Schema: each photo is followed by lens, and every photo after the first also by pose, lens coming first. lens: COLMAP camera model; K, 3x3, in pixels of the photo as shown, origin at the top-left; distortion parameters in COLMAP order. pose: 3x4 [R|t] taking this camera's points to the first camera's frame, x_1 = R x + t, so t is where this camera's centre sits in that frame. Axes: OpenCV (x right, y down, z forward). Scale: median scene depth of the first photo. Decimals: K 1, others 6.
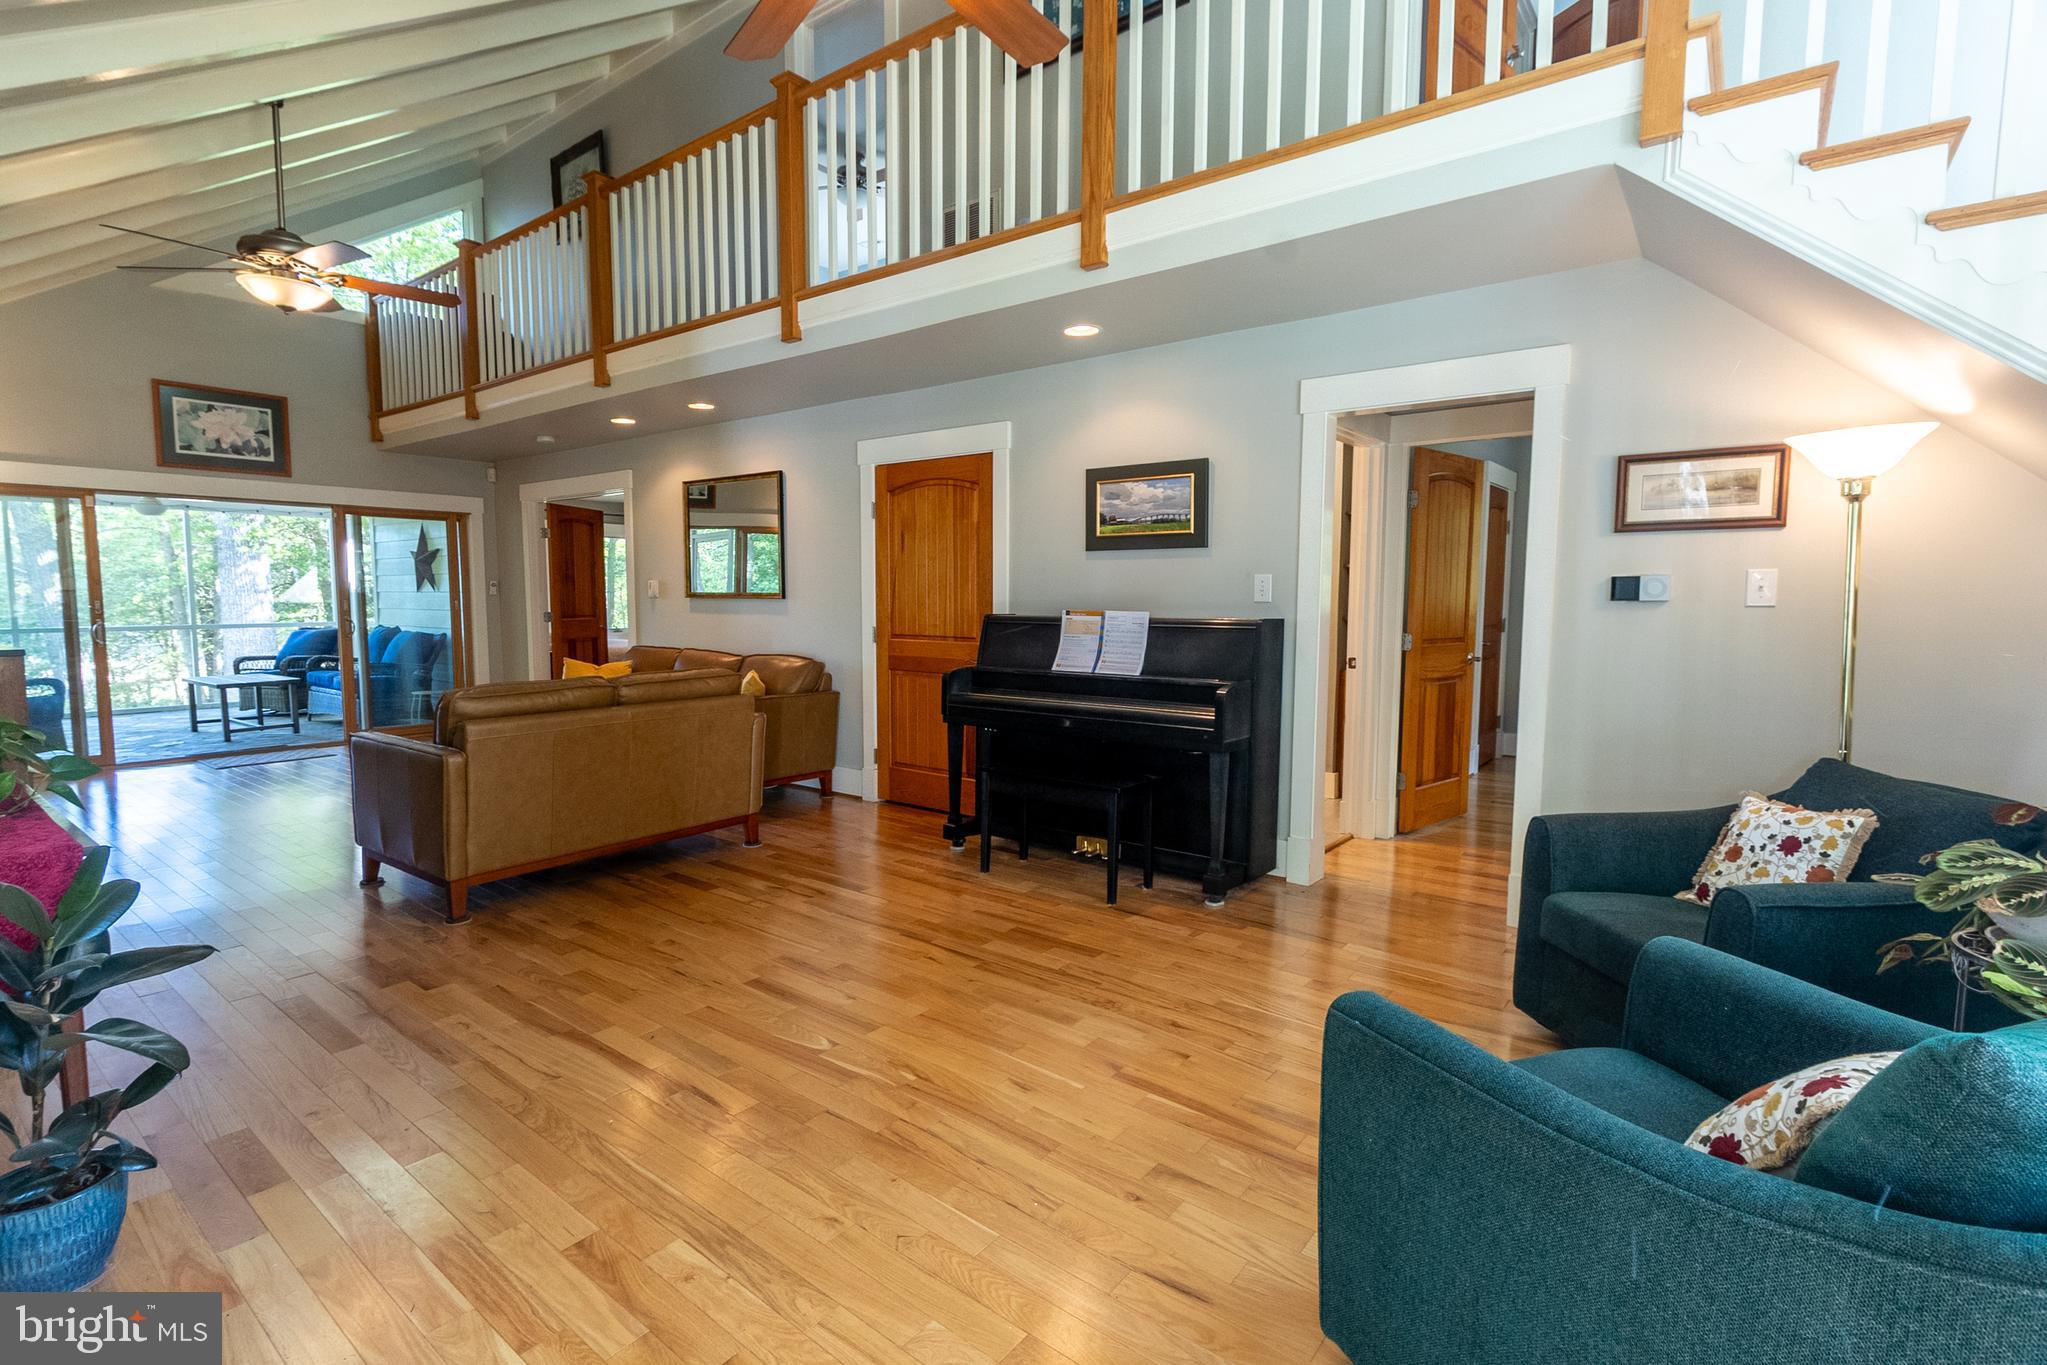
lens RADIAL K [[946.3, 0, 994.2], [0, 946.3, 675.3], [0, 0, 1]] dist [0.003412, -0.003536]
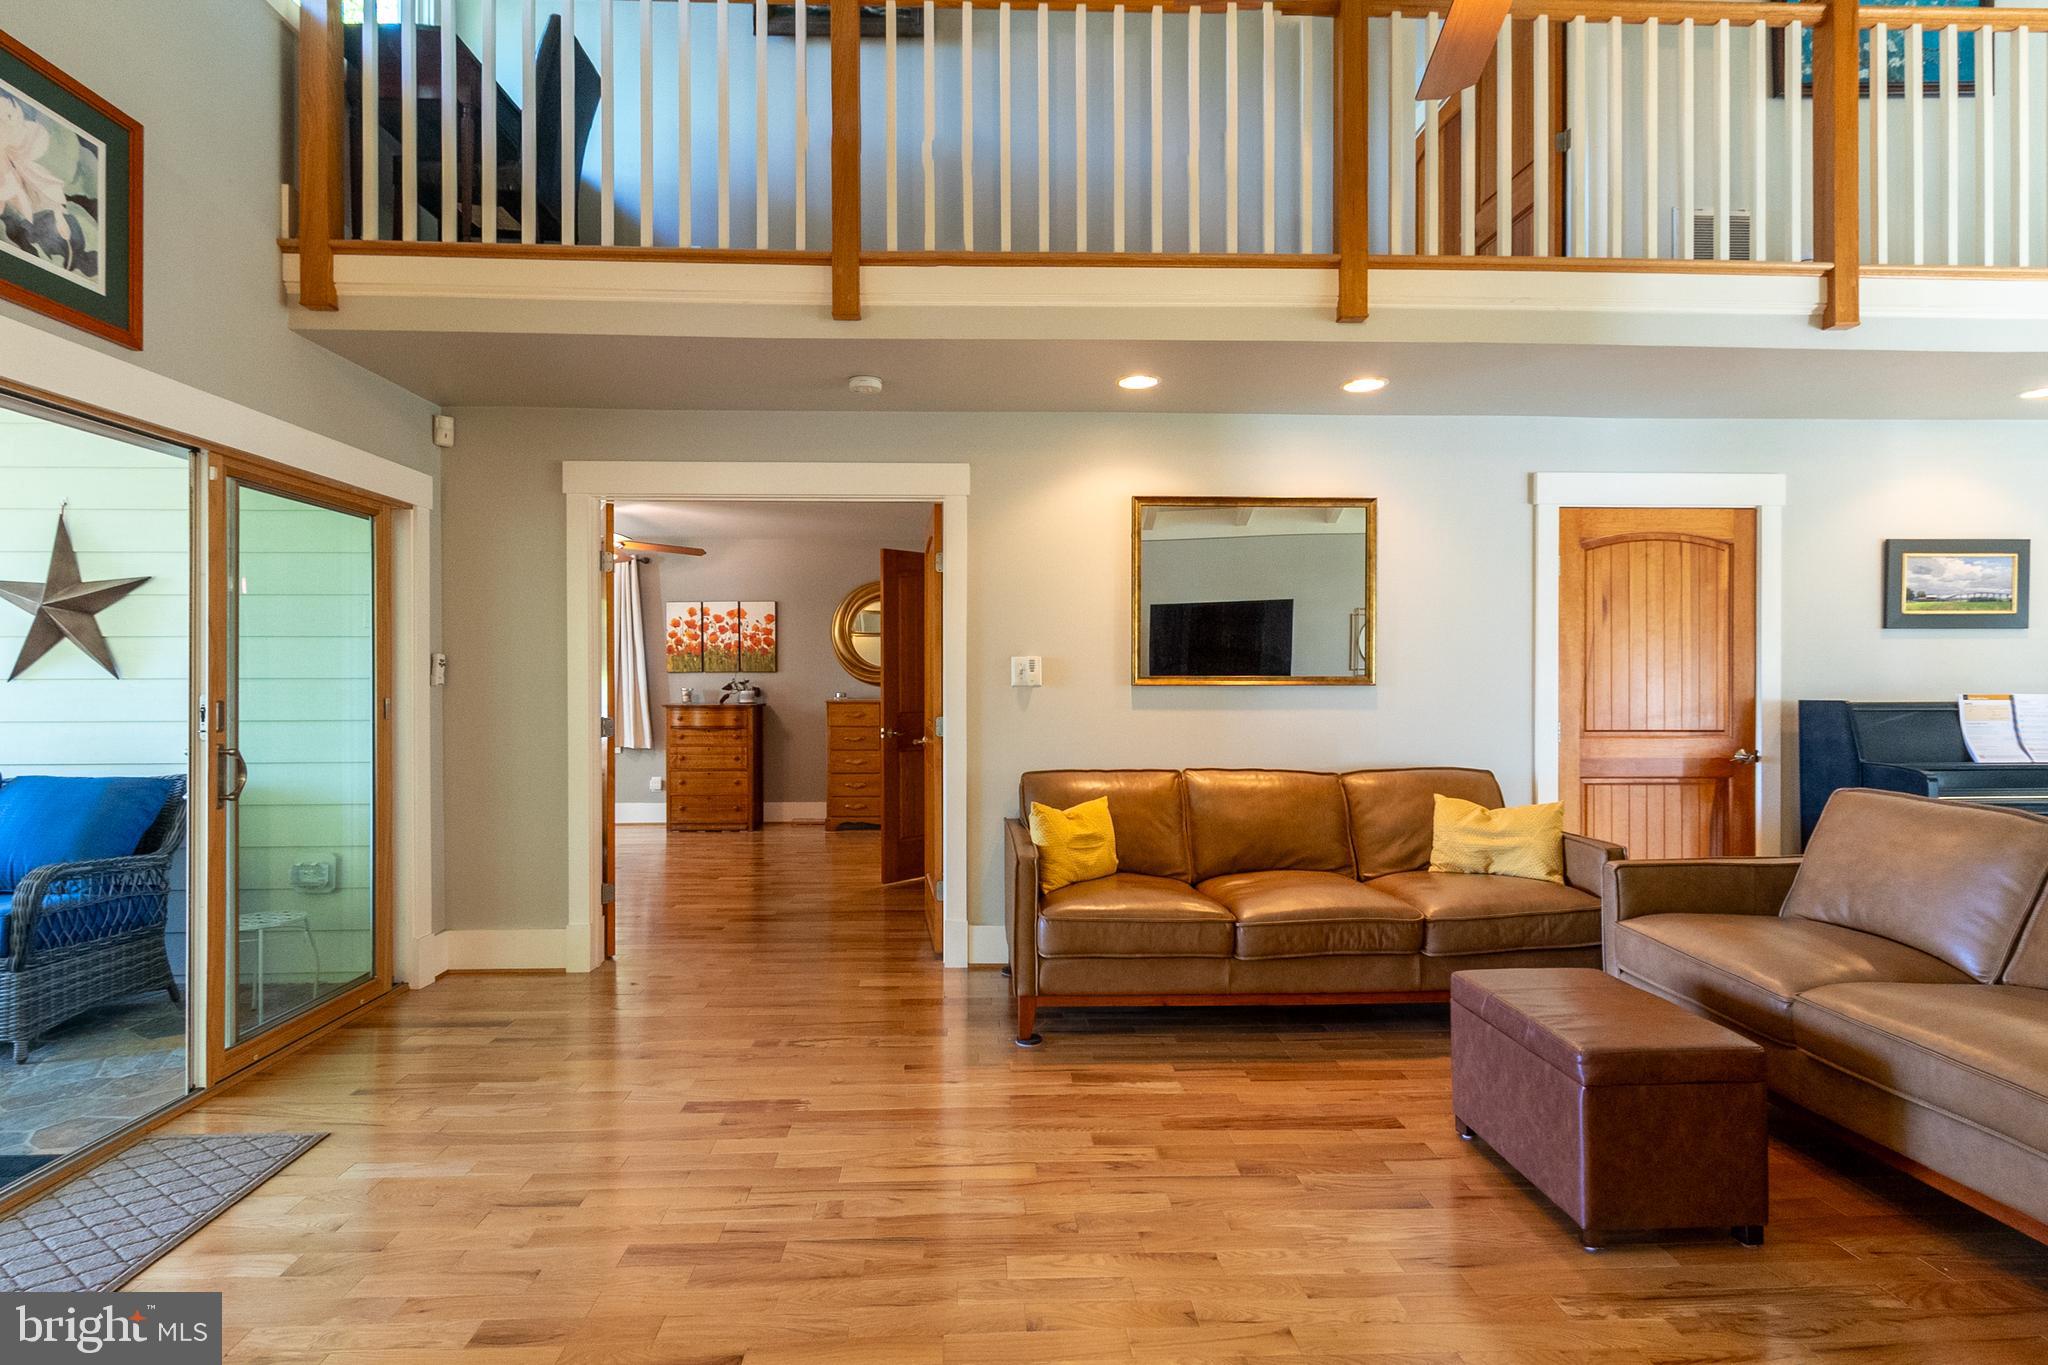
lens RADIAL K [[980.2, 0, 1013.0], [0, 980.2, 675.7], [0, 0, 1]] dist [0.001142, -0.000105]
pose [[0.764773, -0.001719, 0.644297, -1.286005], [0.059098, 0.995968, -0.067491, -0.082222], [-0.641584, 0.089692, 0.761791, 0.934218]]
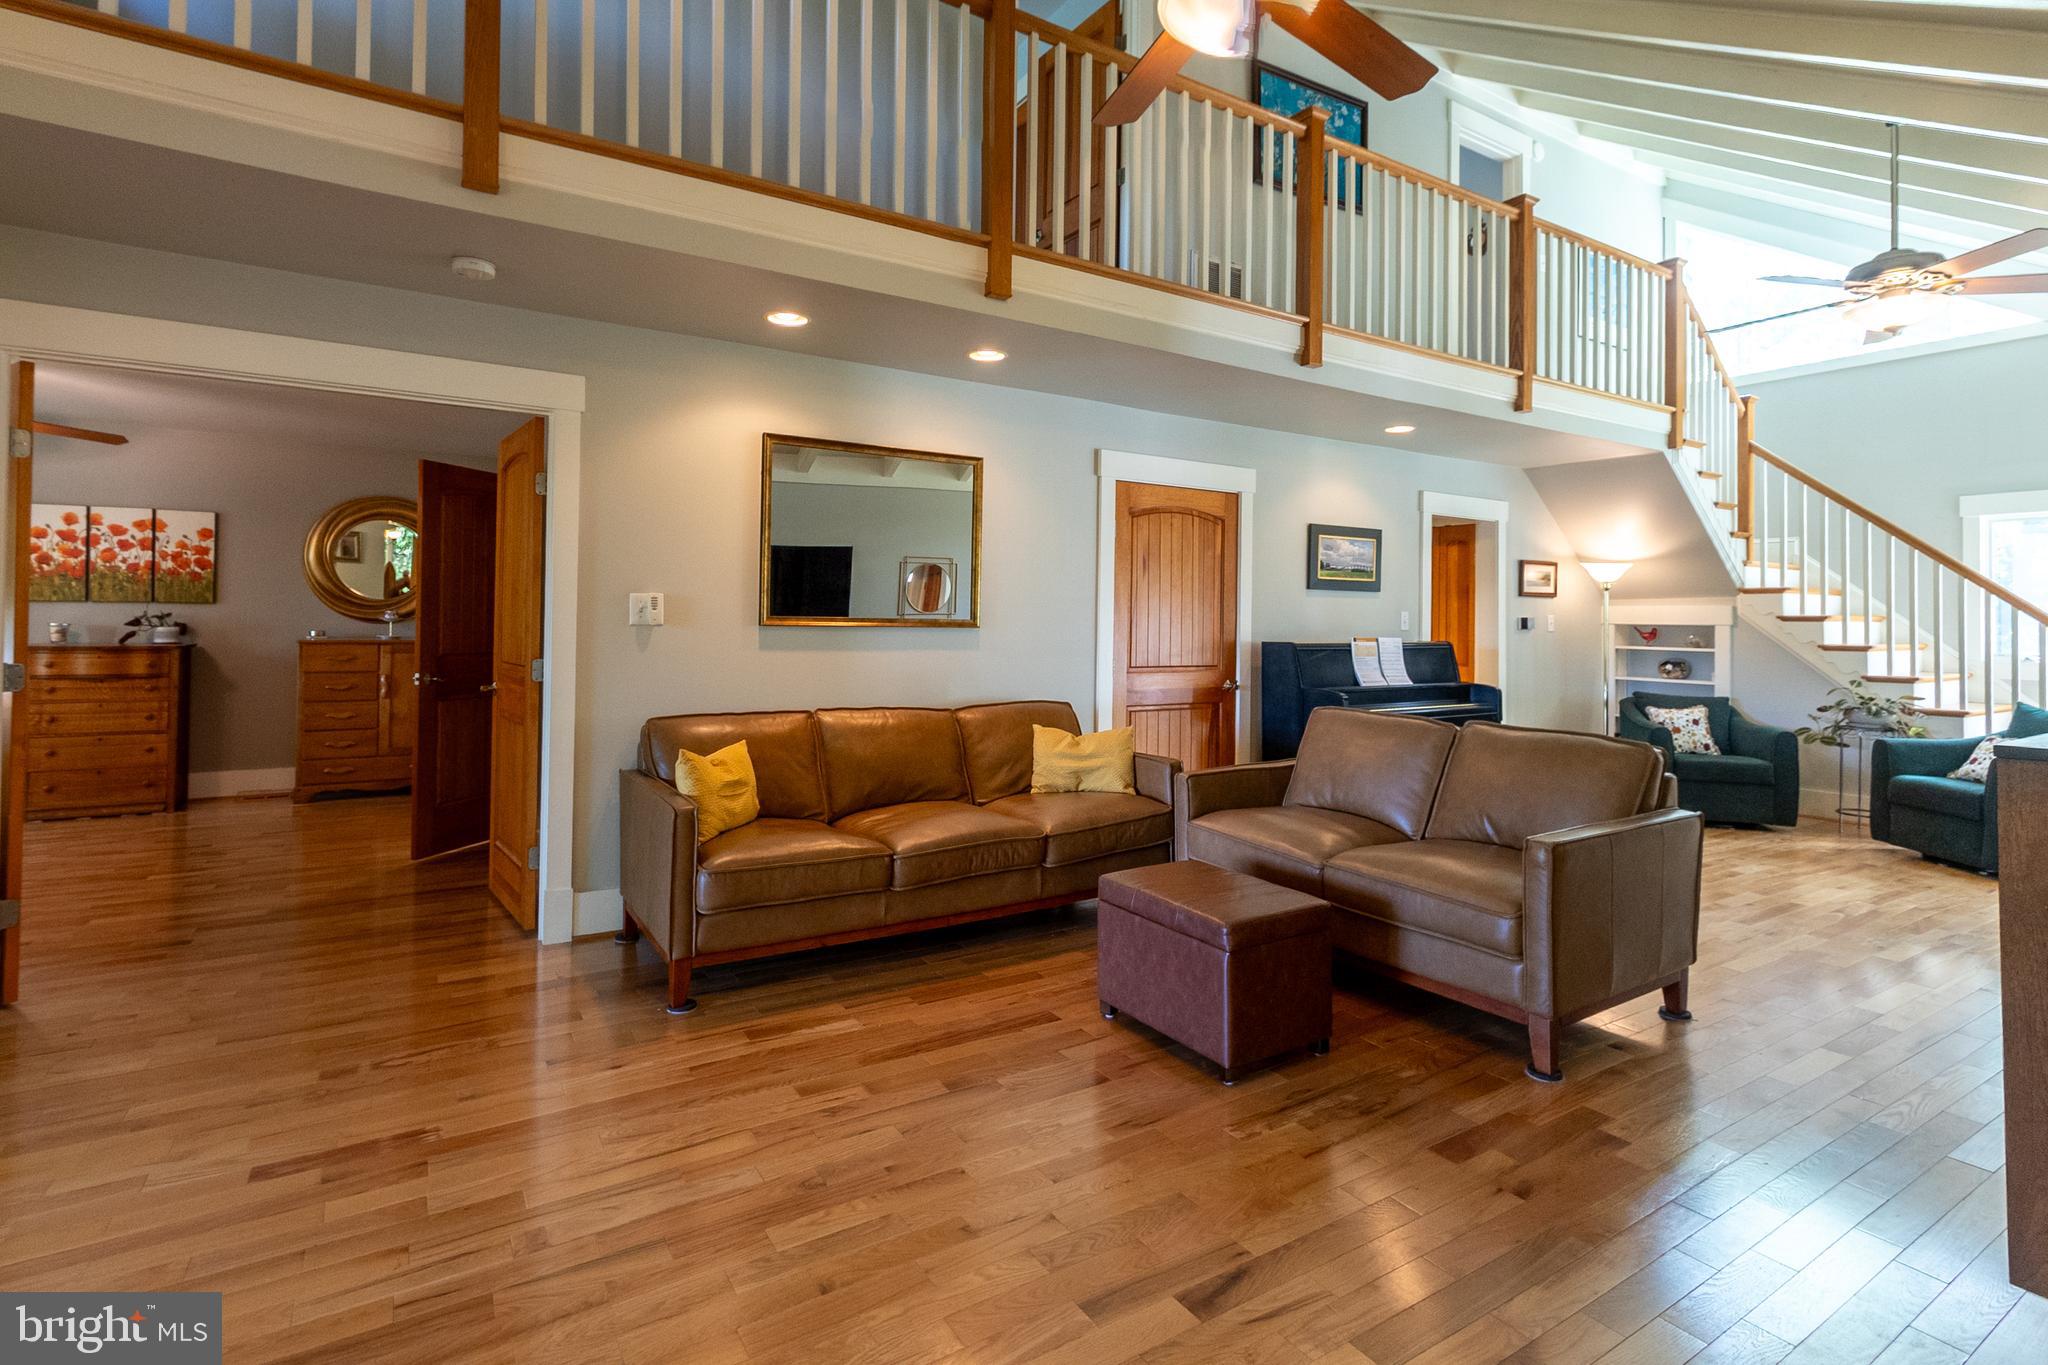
lens RADIAL K [[973.7, 0, 1019.6], [0, 973.7, 605.4], [0, 0, 1]] dist [0.005109, -0.000058]
pose [[0.344125, 0.017985, 0.938752, -1.369683], [0.070286, 0.996518, -0.044857, -0.090776], [-0.936290, 0.081417, 0.341662, 1.042443]]
